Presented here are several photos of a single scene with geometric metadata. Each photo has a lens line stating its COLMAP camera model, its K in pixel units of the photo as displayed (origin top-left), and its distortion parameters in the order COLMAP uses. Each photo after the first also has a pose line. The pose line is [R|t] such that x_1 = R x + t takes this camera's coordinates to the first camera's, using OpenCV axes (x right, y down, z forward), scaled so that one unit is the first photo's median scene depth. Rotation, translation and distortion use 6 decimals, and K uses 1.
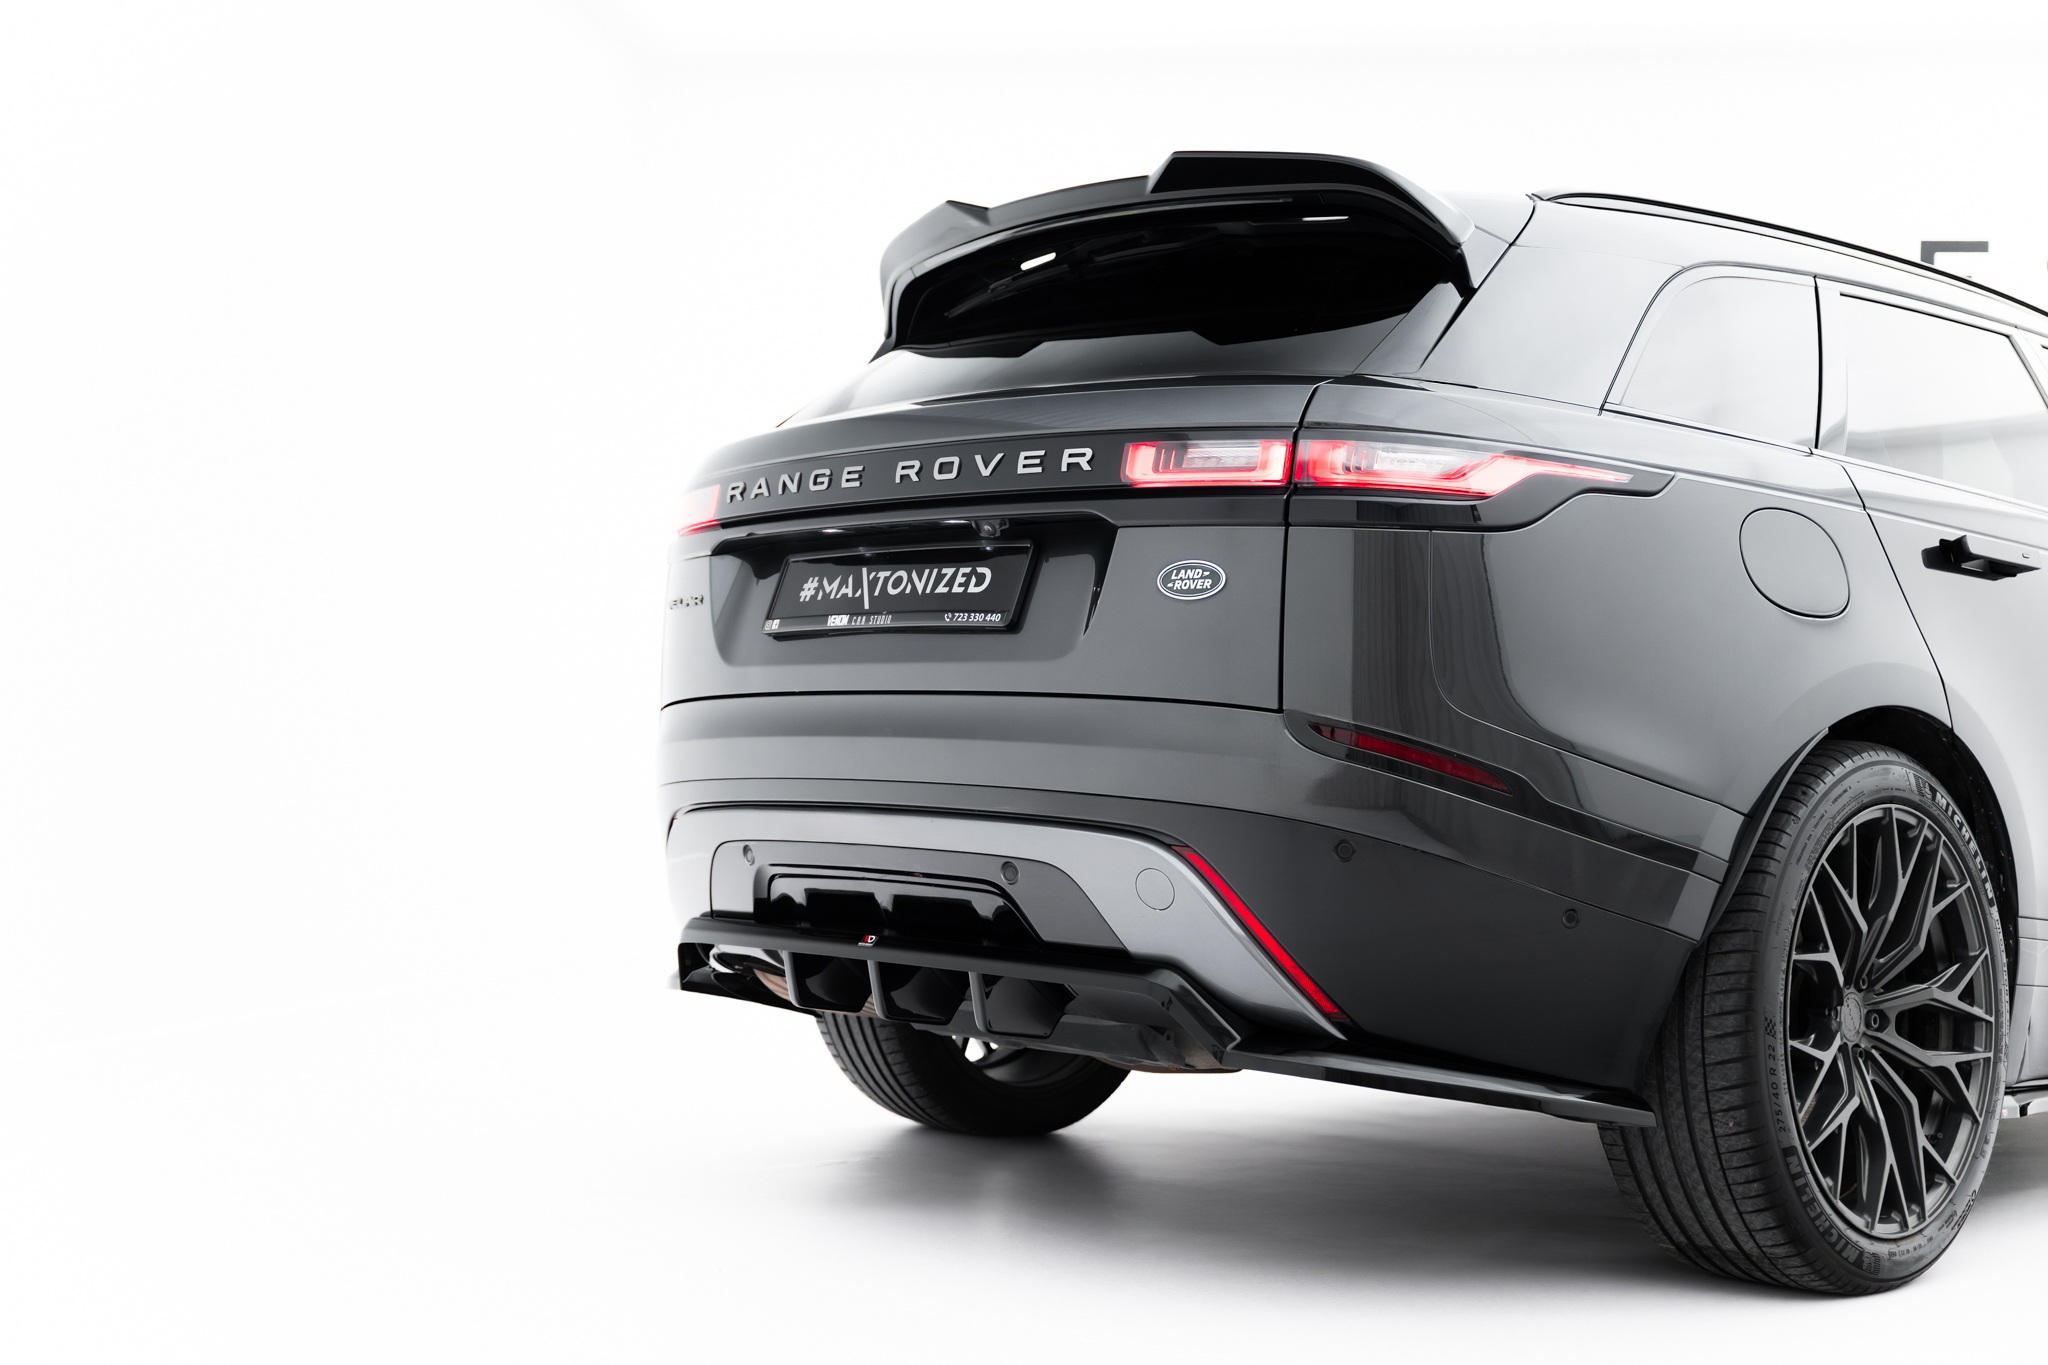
lens RADIAL K [[2391.3, 0, 1024.0], [0, 2391.3, 682.5], [0, 0, 1]] dist [0.018198, 0.001279]
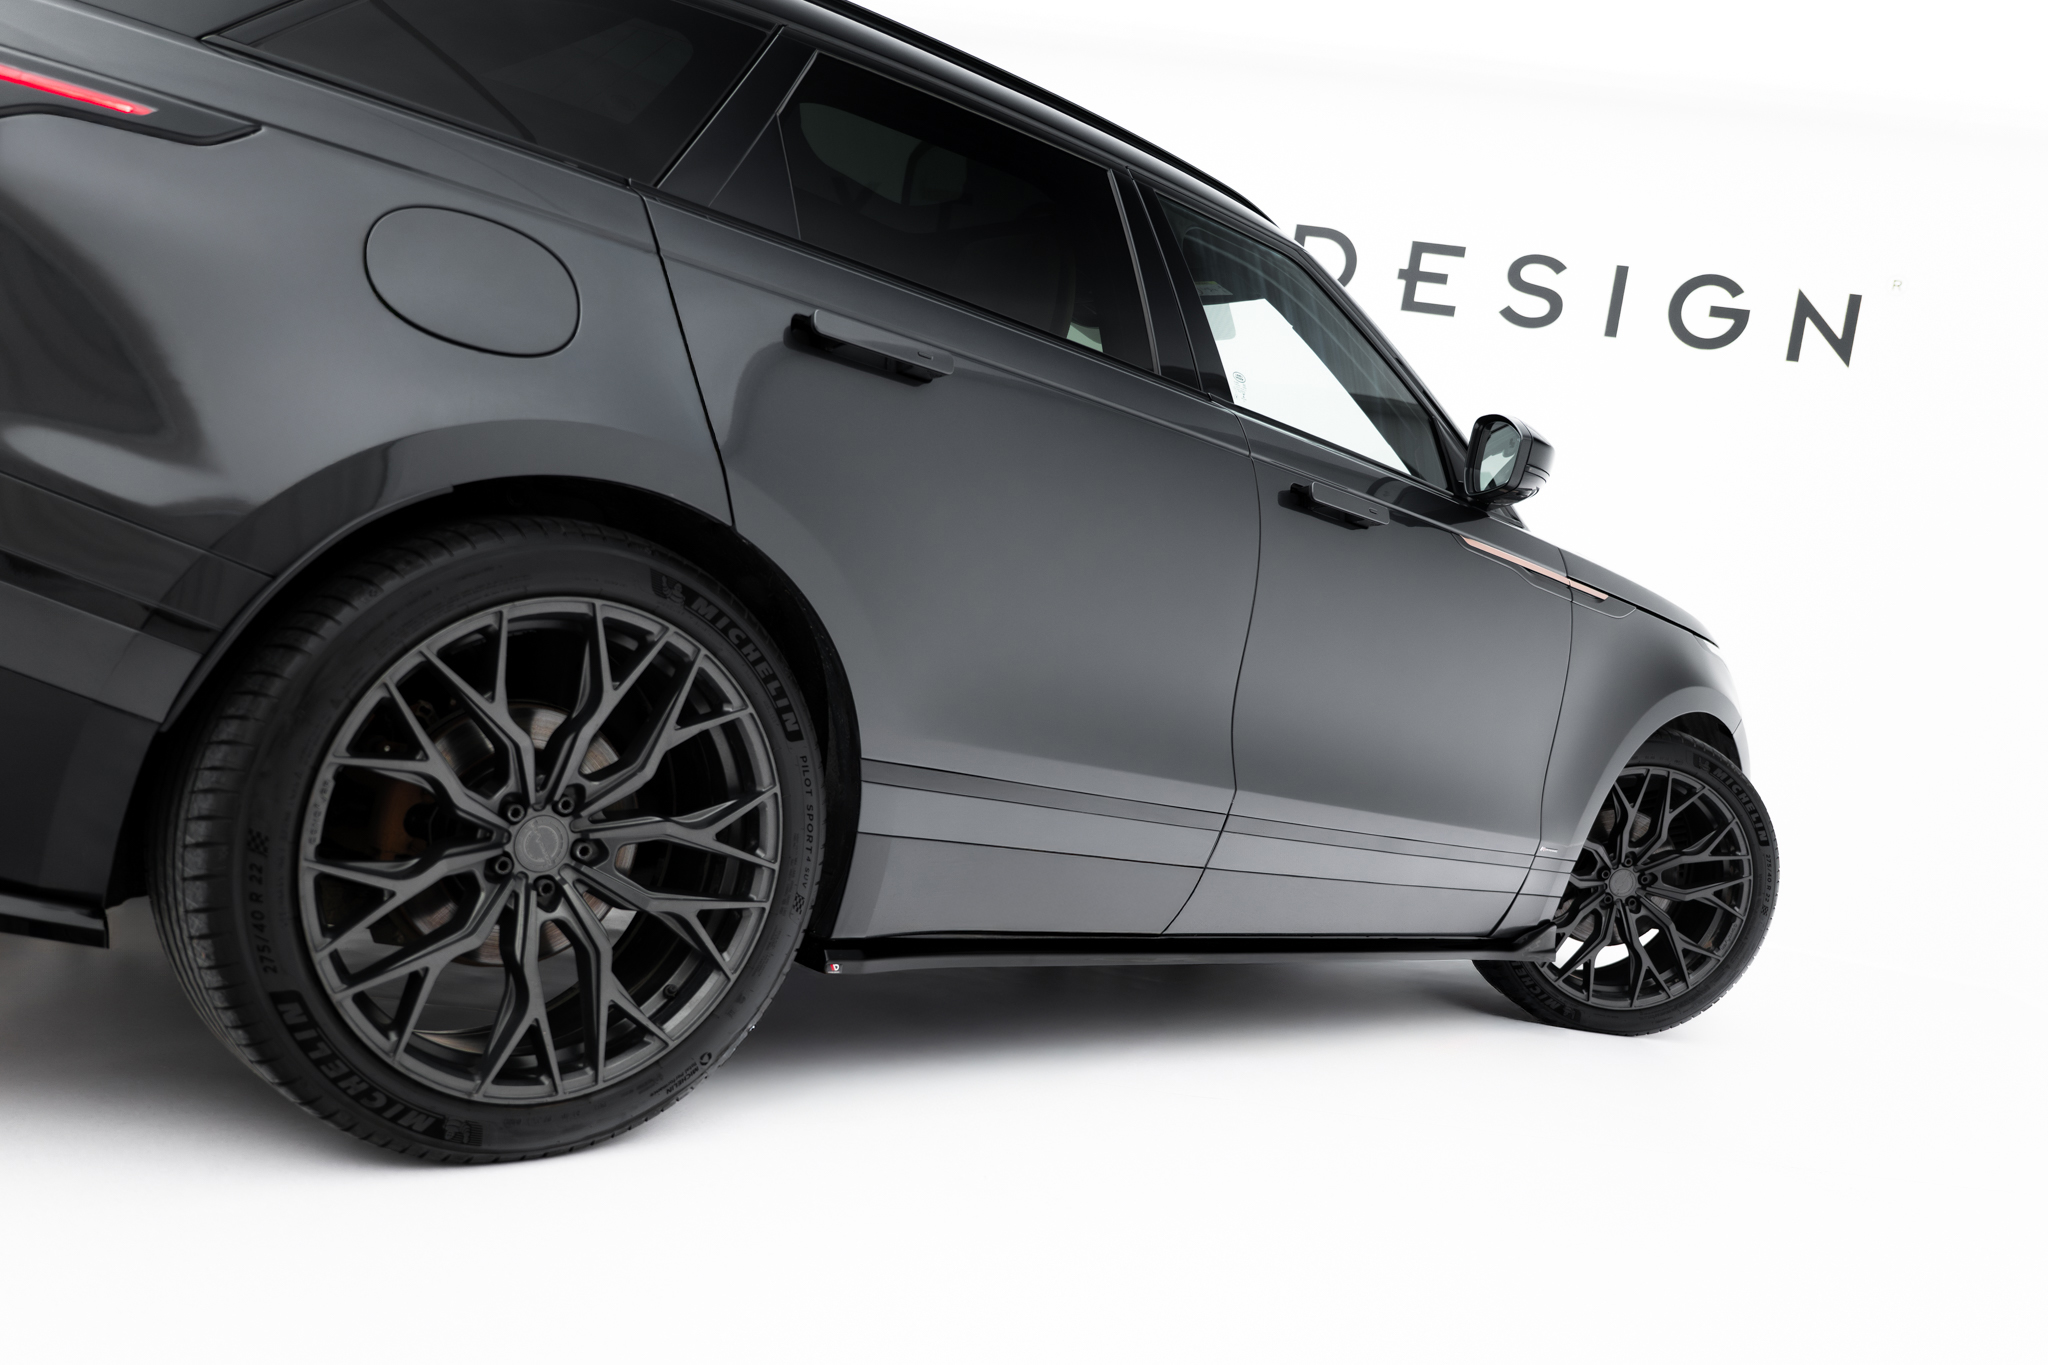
lens RADIAL K [[1530.4, 0, 1029.1], [0, 1530.4, 738.8], [0, 0, 1]] dist [-0.009113, 0.000923]
pose [[0.992472, 0.122452, -0.002274, 0.537751], [-0.121550, 0.987096, 0.104243, 0.025944], [0.015009, -0.103182, 0.994549, 0.487246]]
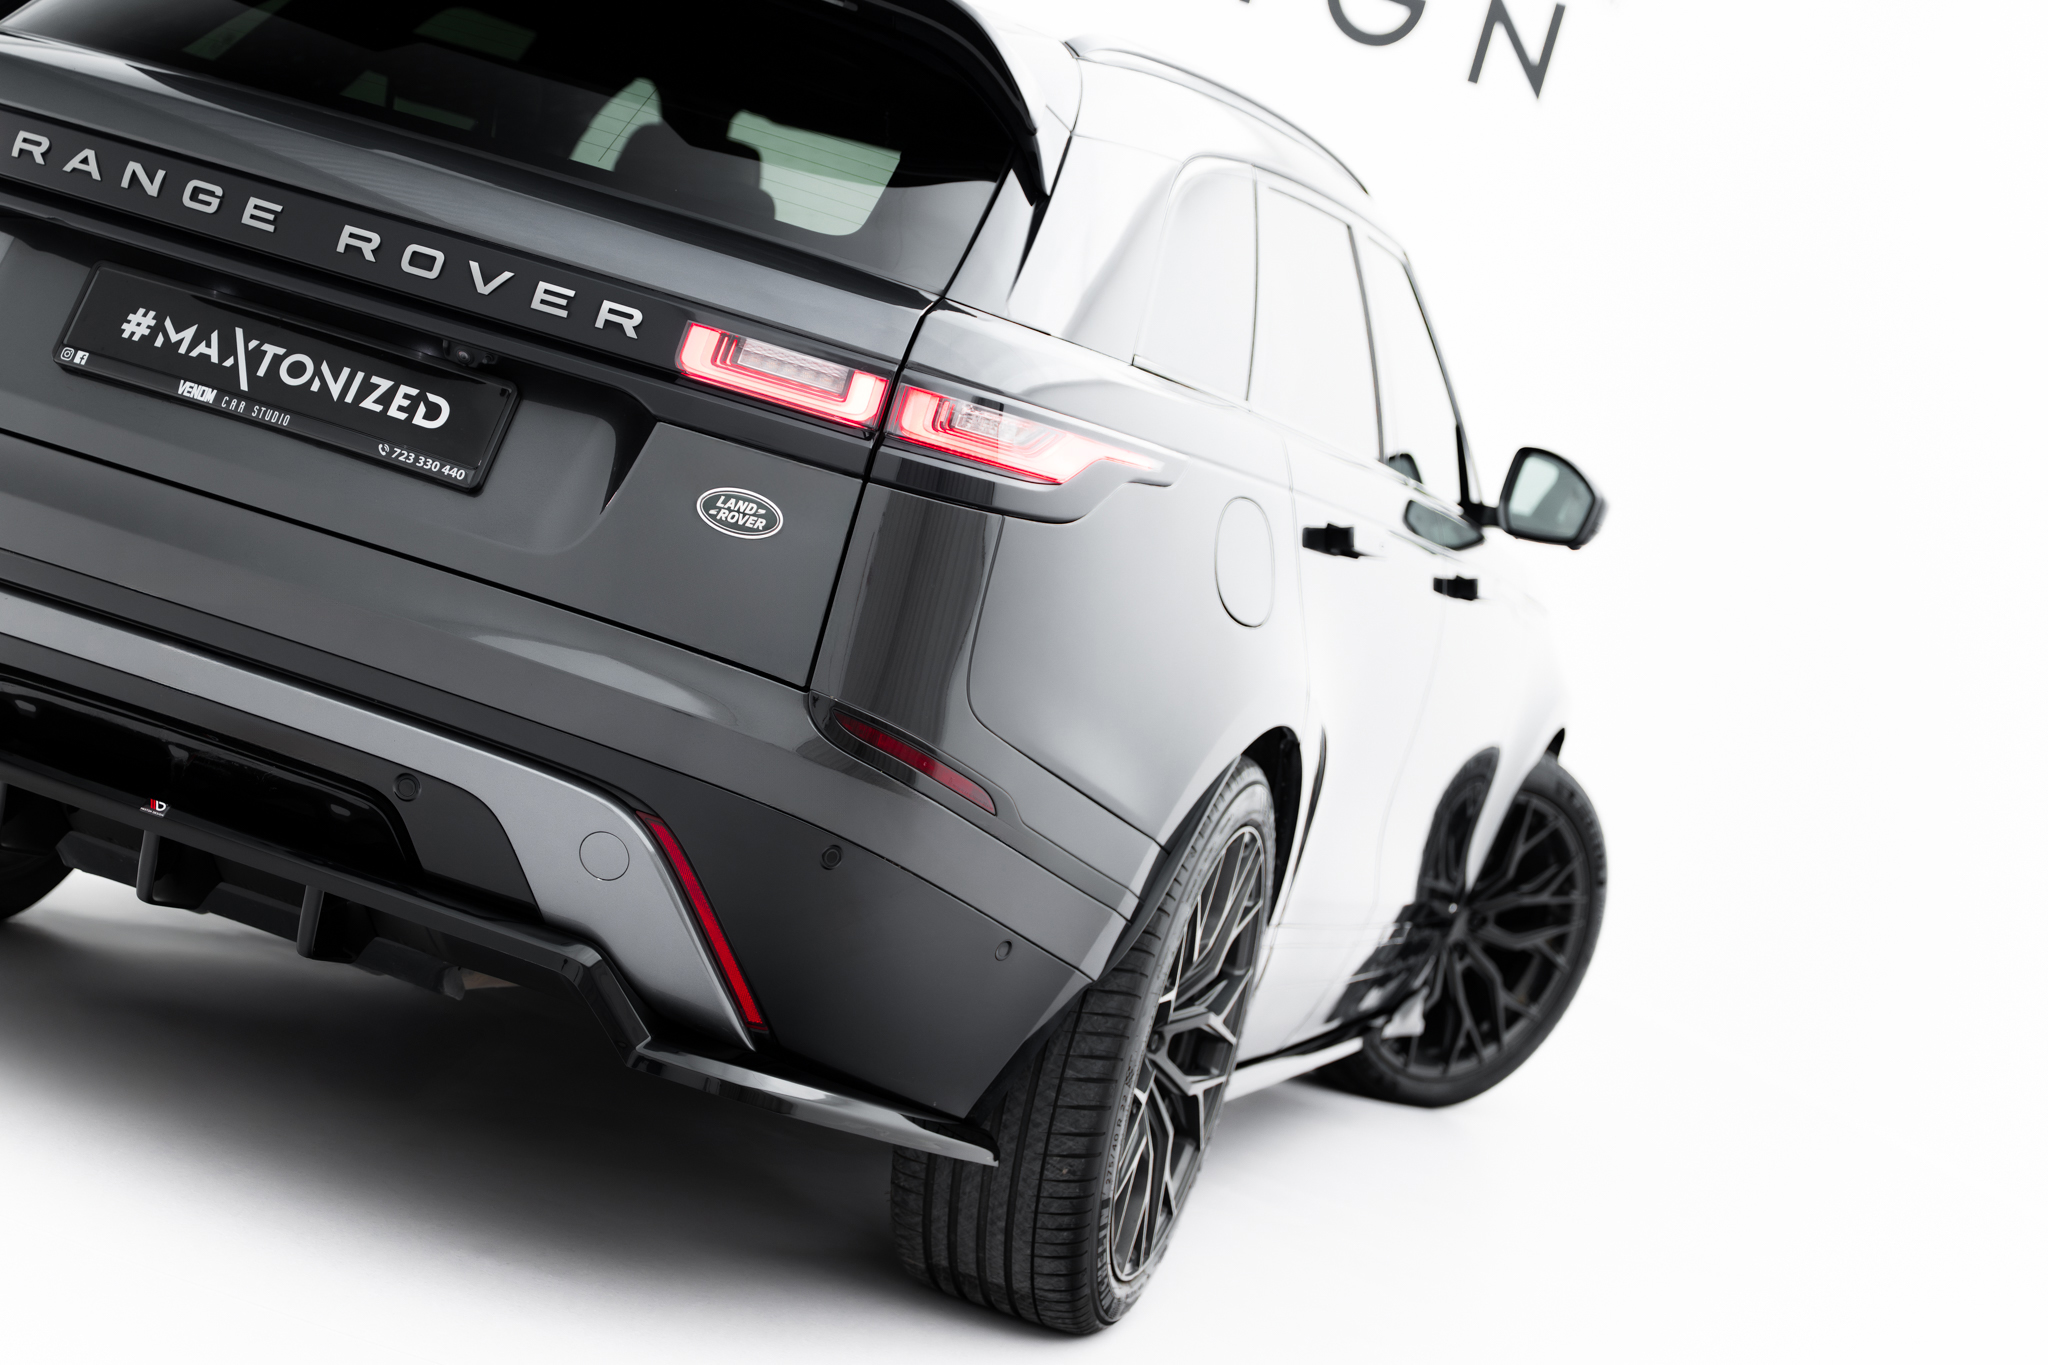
lens RADIAL K [[3659.9, 0, 825.3], [0, 3659.9, 595.1], [0, 0, 1]] dist [0.011050, 0.000103]
pose [[0.859337, 0.176873, 0.479851, -0.476372], [-0.262108, 0.958008, 0.116274, -0.159479], [-0.439135, -0.225691, 0.869611, -0.124336]]
